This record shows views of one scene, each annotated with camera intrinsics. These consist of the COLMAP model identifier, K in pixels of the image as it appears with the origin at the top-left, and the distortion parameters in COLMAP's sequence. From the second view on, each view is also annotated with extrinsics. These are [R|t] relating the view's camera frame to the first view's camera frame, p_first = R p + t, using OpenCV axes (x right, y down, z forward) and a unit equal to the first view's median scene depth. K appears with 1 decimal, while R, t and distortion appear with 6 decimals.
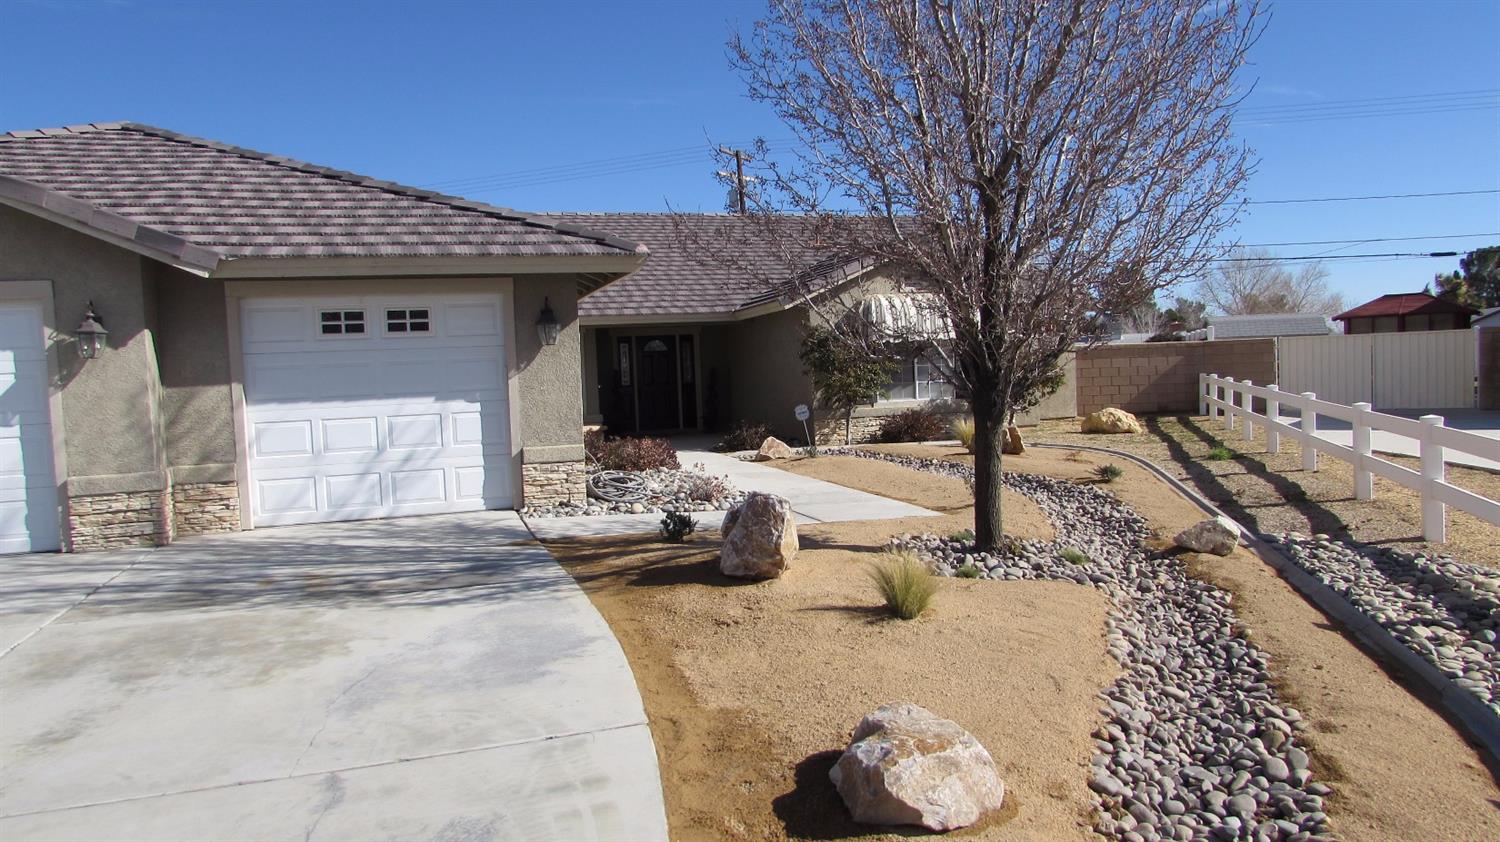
lens RADIAL K [[1058.2, 0, 754.9], [0, 1058.2, 427.5], [0, 0, 1]] dist [-0.030545, 0.006925]
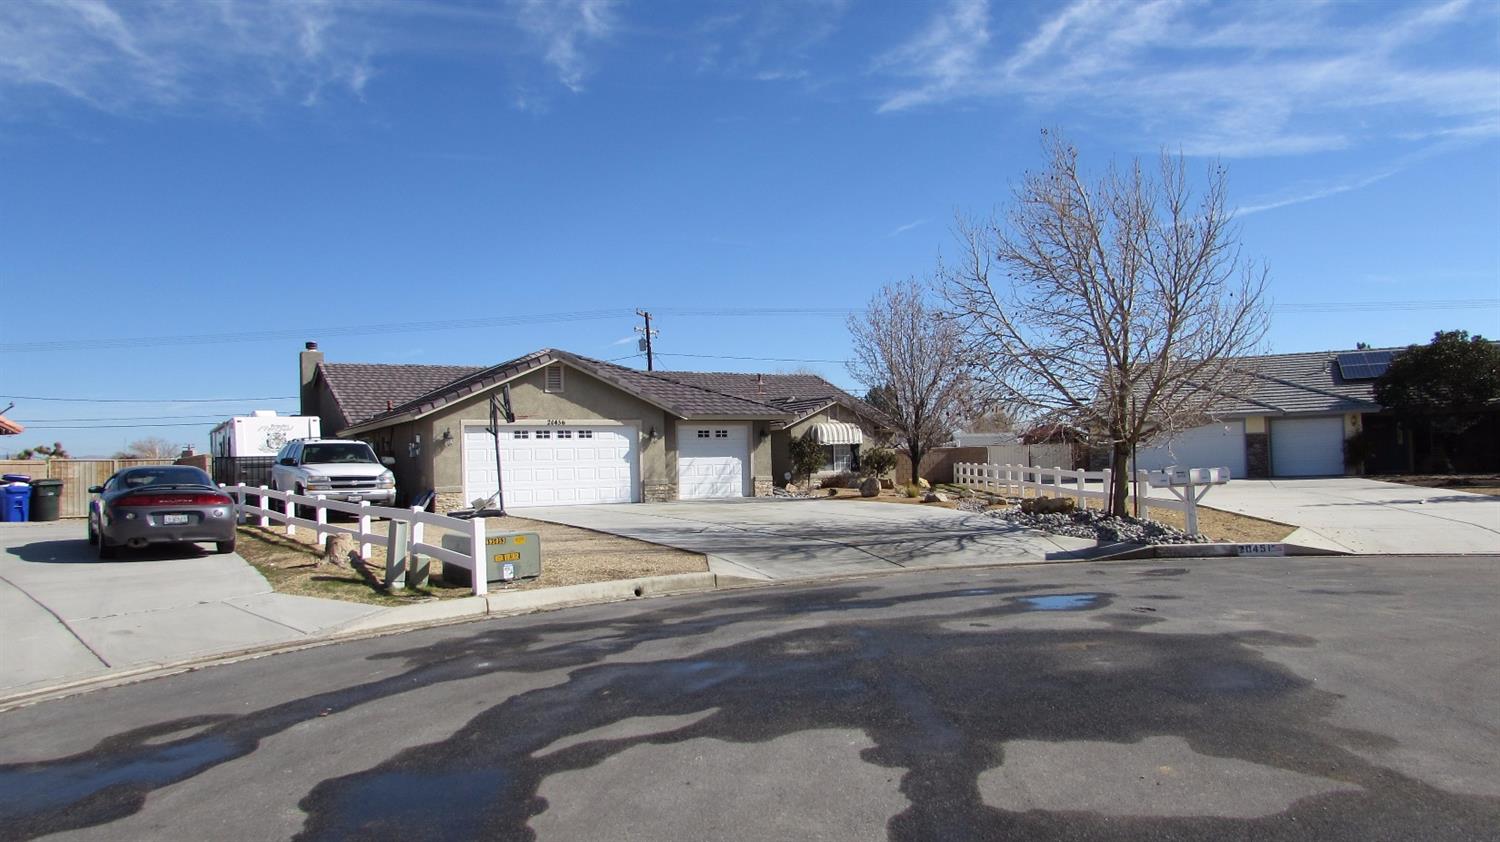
lens RADIAL K [[1058.2, 0, 754.9], [0, 1058.2, 427.5], [0, 0, 1]] dist [-0.030545, 0.006925]
pose [[0.973666, 0.020879, 0.227019, -0.901911], [0.001981, 0.994985, -0.100008, 0.182401], [-0.227968, 0.097825, 0.968742, -1.942129]]
